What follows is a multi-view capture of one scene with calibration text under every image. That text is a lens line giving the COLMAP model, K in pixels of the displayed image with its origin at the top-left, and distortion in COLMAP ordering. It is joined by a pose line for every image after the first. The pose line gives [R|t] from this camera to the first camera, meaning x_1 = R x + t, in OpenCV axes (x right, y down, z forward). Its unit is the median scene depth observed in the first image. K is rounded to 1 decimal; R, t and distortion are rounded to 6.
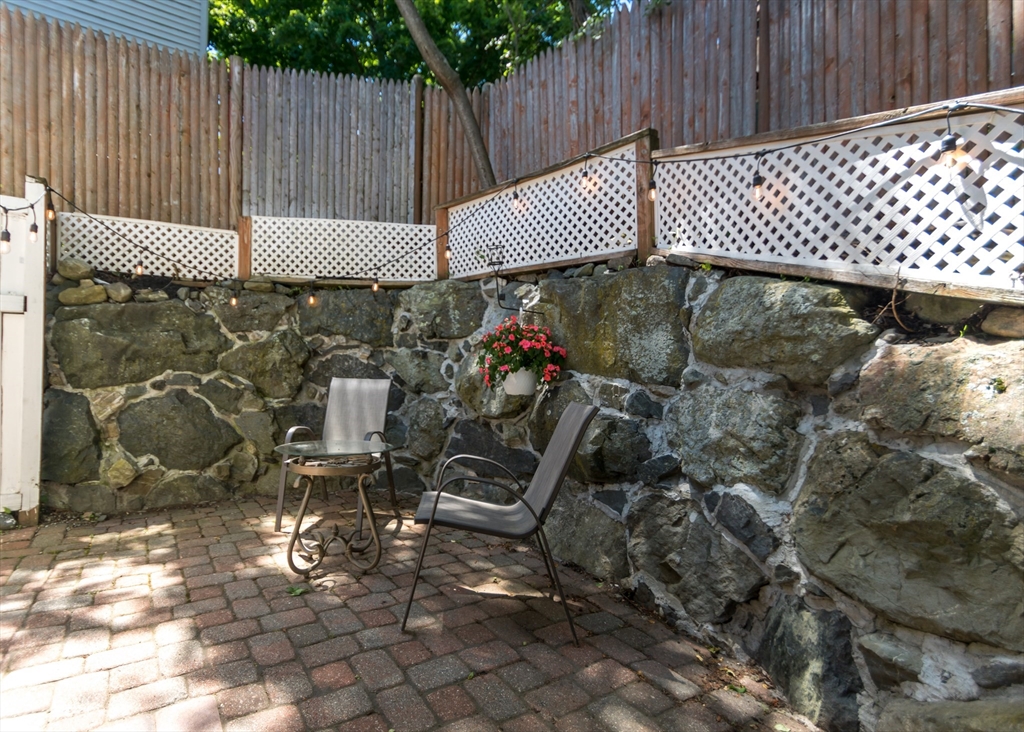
lens RADIAL K [[509.8, 0, 513.0], [0, 509.8, 357.9], [0, 0, 1]] dist [0.002838, -0.000397]
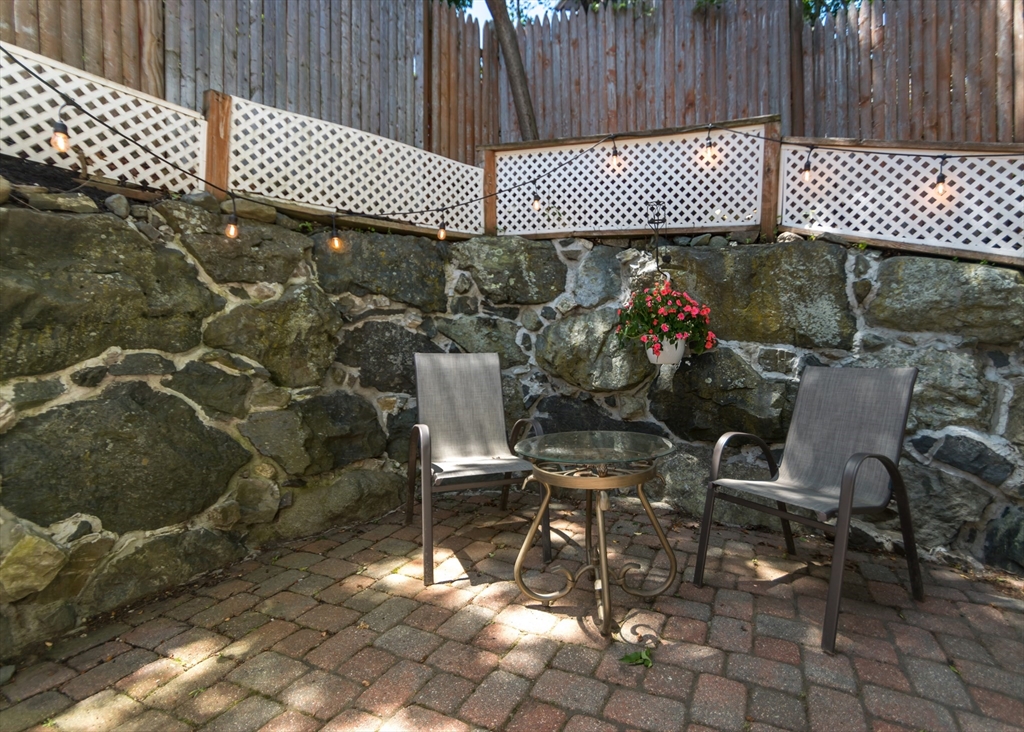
lens RADIAL K [[454.1, 0, 597.2], [0, 454.1, 341.6], [0, 0, 1]] dist [0.001004, -0.001019]
pose [[0.836121, -0.016286, 0.548303, -0.475241], [0.004284, 0.999723, 0.023161, 0.008650], [-0.548528, -0.017017, 0.835959, 0.311340]]
